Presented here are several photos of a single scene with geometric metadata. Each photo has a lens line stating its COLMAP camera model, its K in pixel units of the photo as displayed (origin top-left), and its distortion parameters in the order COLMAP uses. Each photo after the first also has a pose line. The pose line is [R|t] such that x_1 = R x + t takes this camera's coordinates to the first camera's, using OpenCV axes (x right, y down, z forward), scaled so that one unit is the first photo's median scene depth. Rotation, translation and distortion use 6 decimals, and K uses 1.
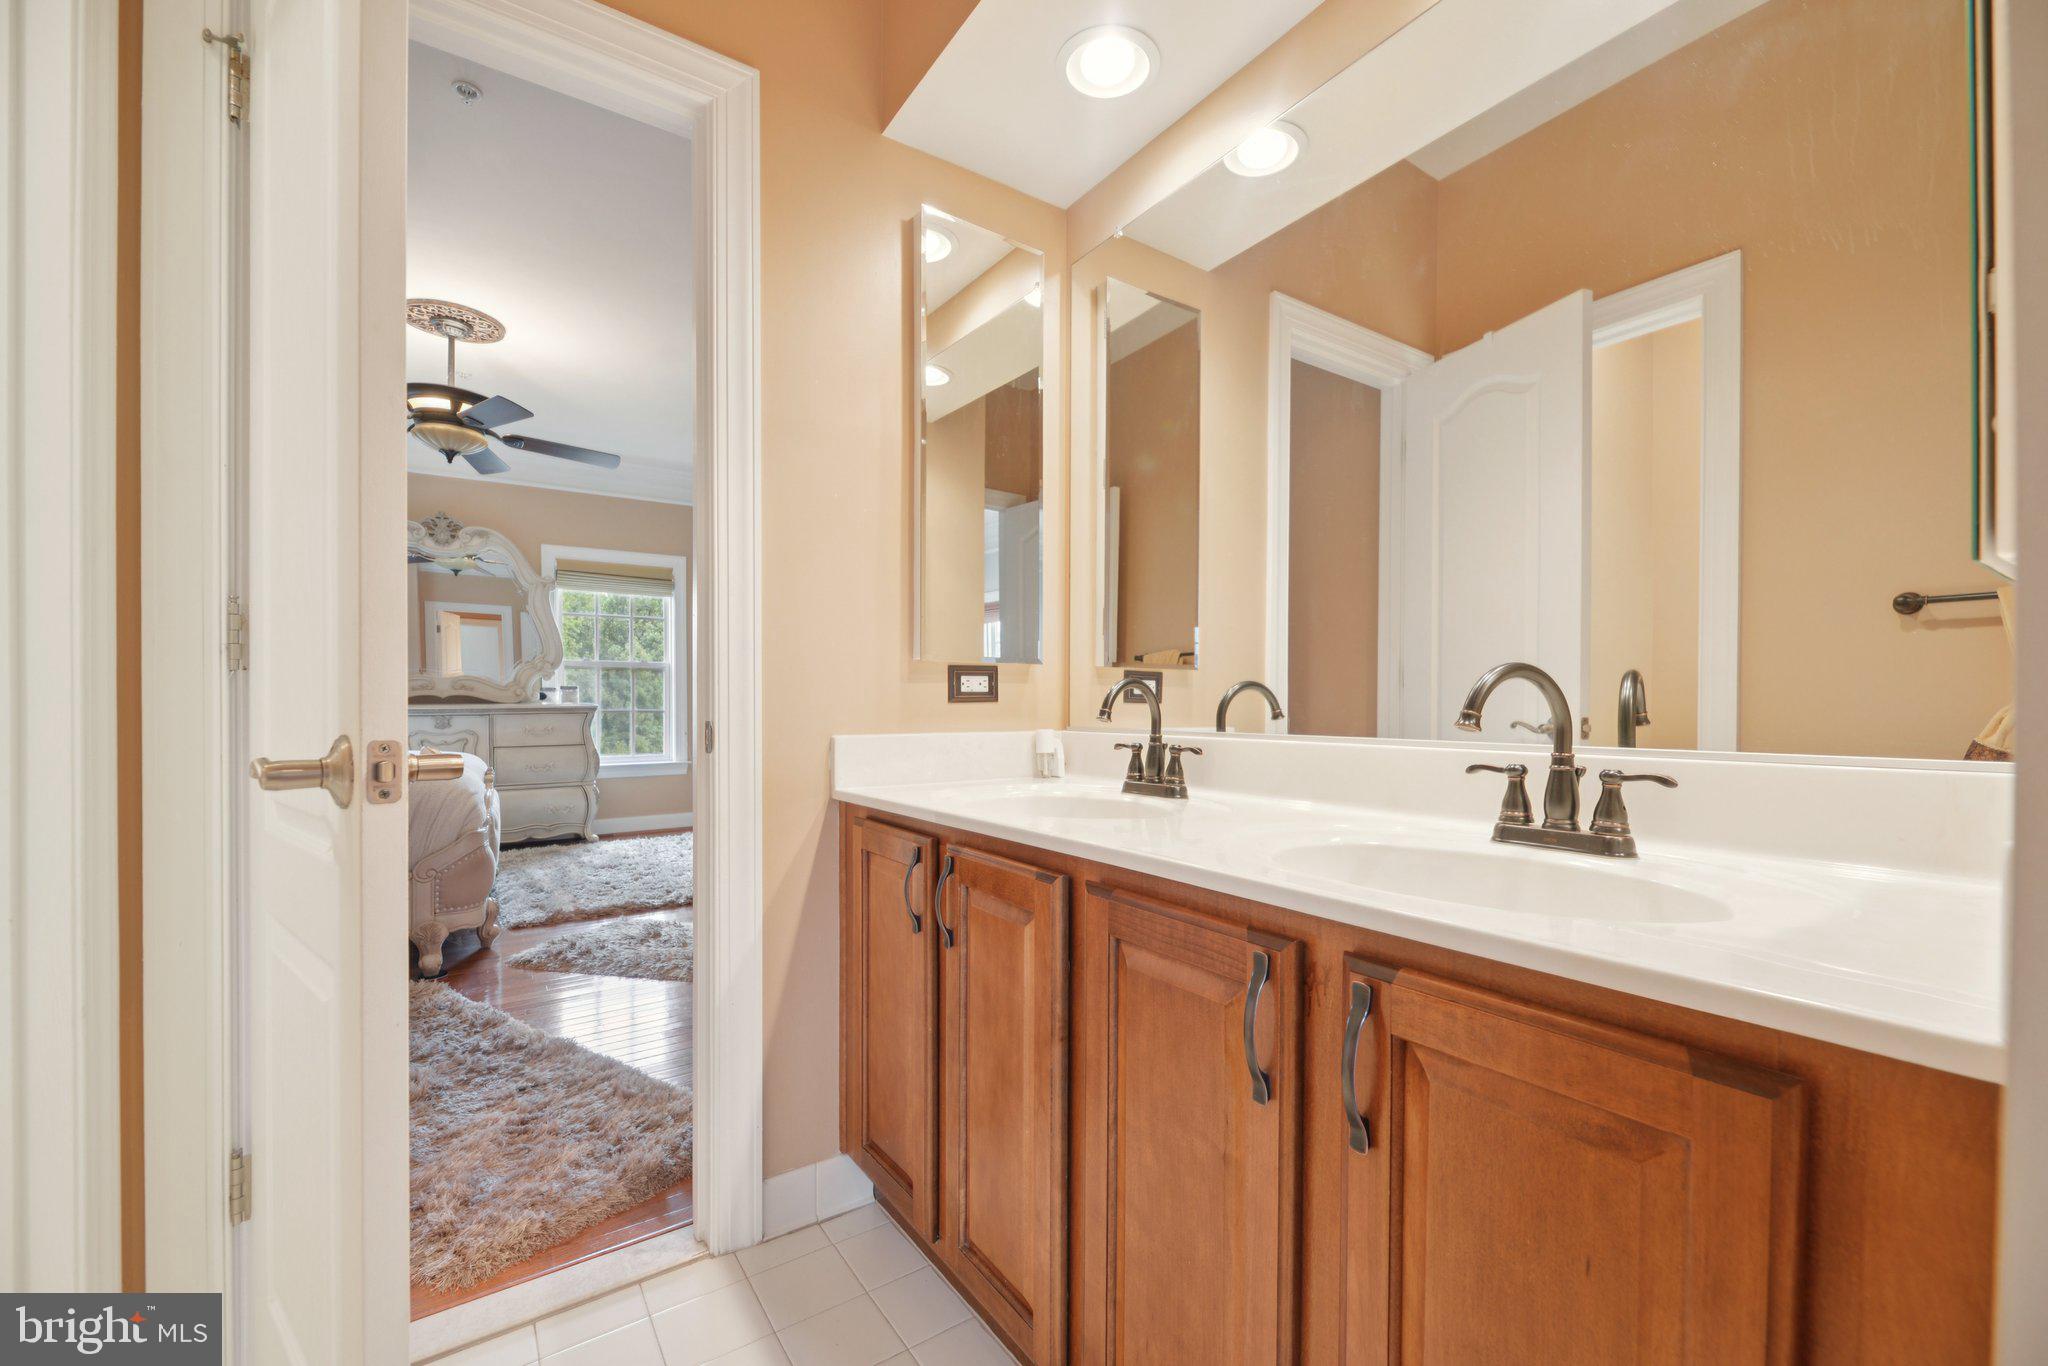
lens RADIAL K [[839.5, 0, 1043.3], [0, 839.5, 707.5], [0, 0, 1]] dist [0.004447, -0.004747]
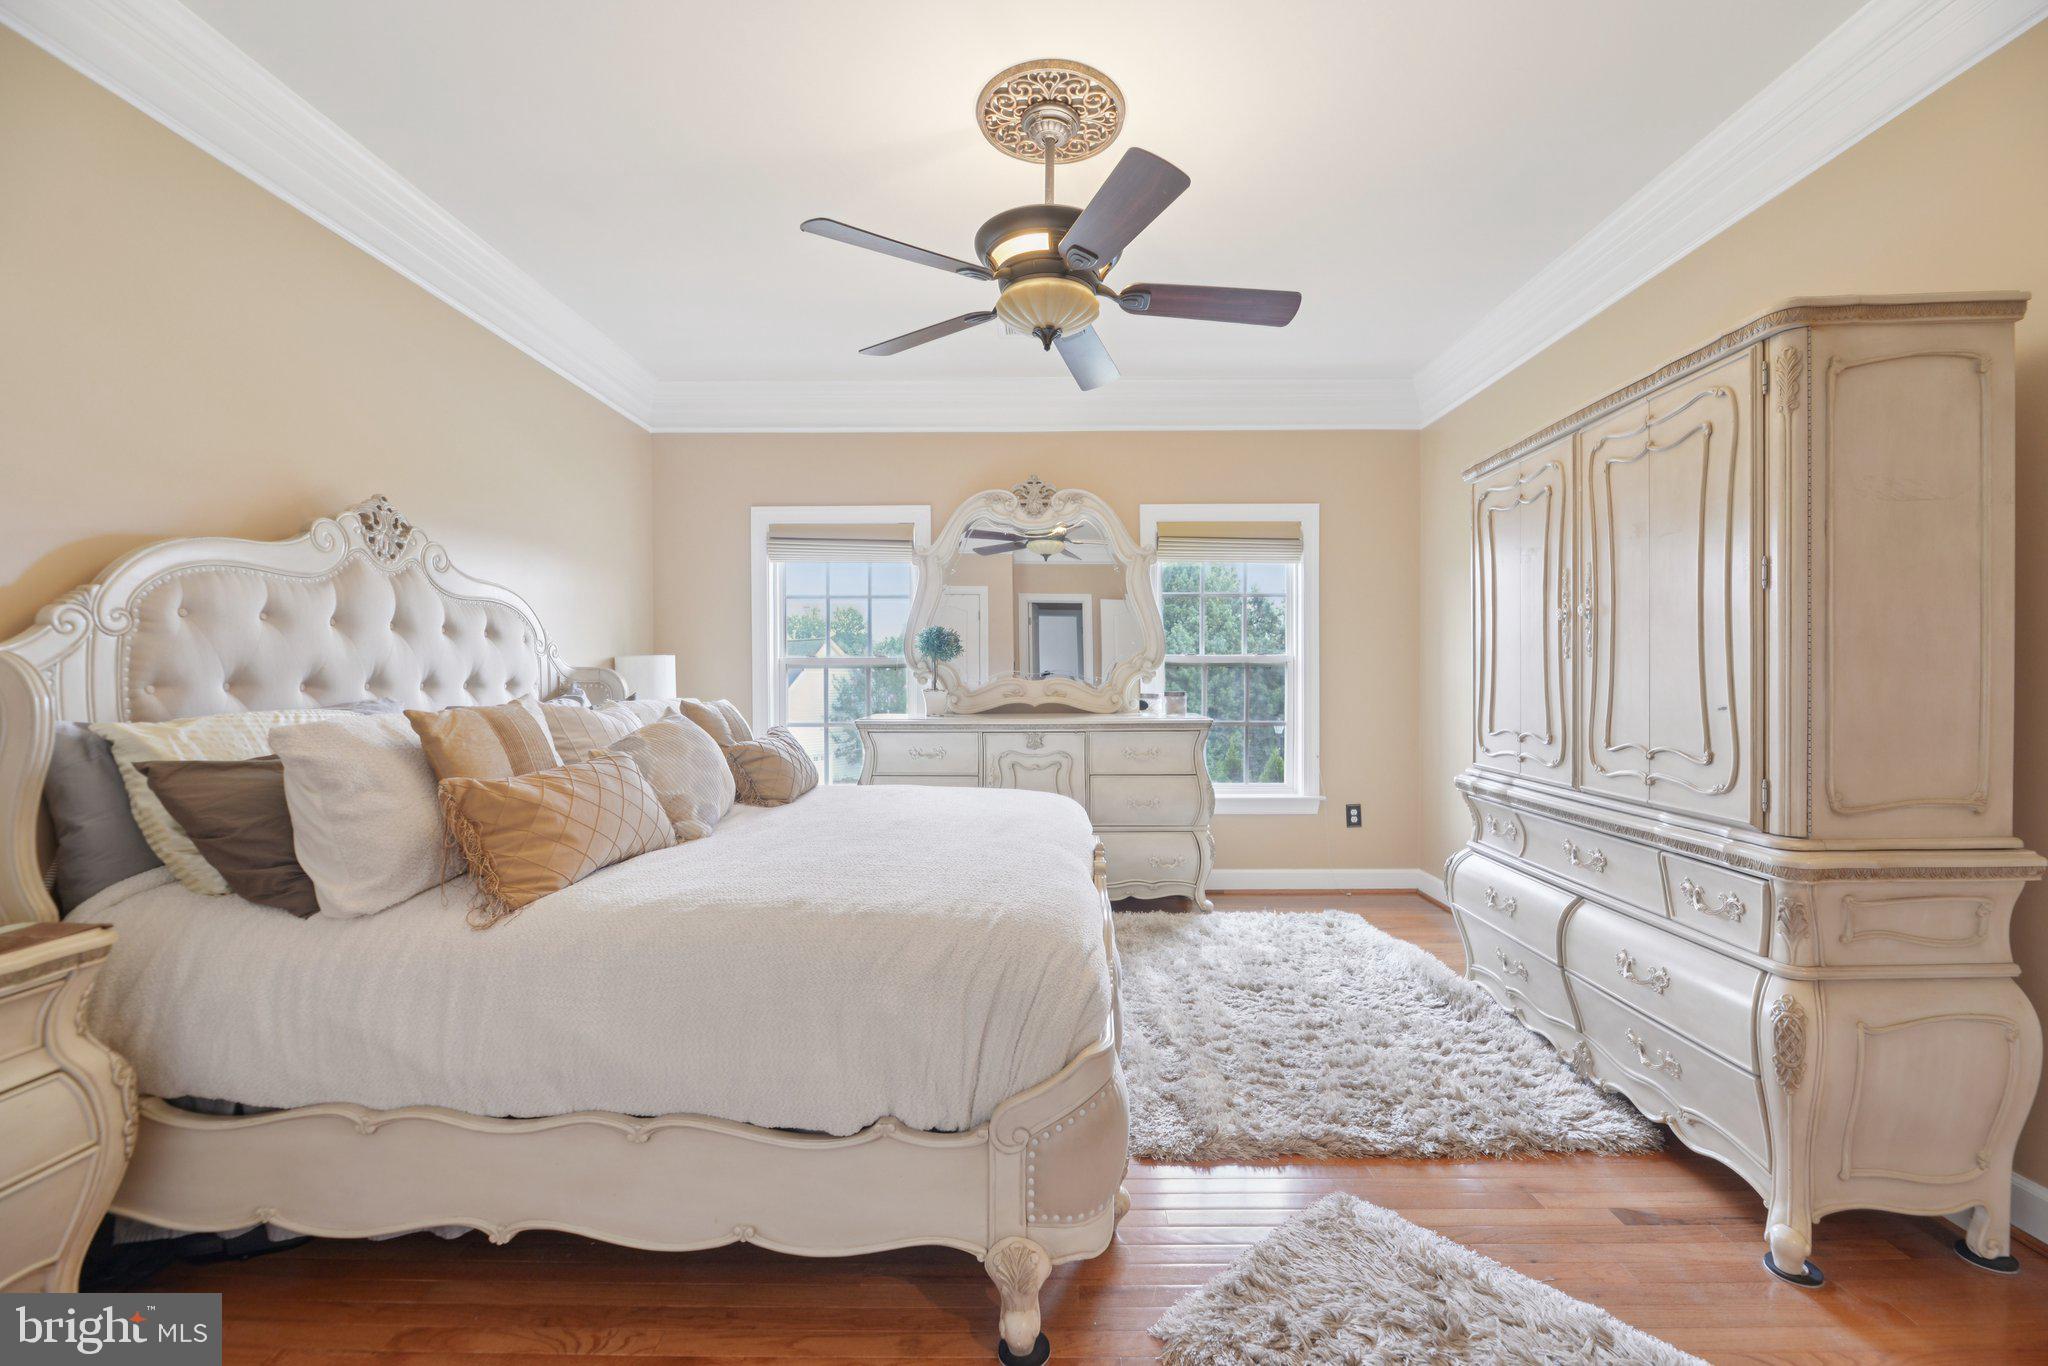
lens RADIAL K [[839.5, 0, 1037.3], [0, 839.5, 686.6], [0, 0, 1]] dist [0.004447, -0.004747]
pose [[0.817635, 0.001321, -0.575735, -0.363955], [-0.001109, 0.999999, 0.000719, -0.046096], [0.575736, 0.000051, 0.817636, 0.501628]]
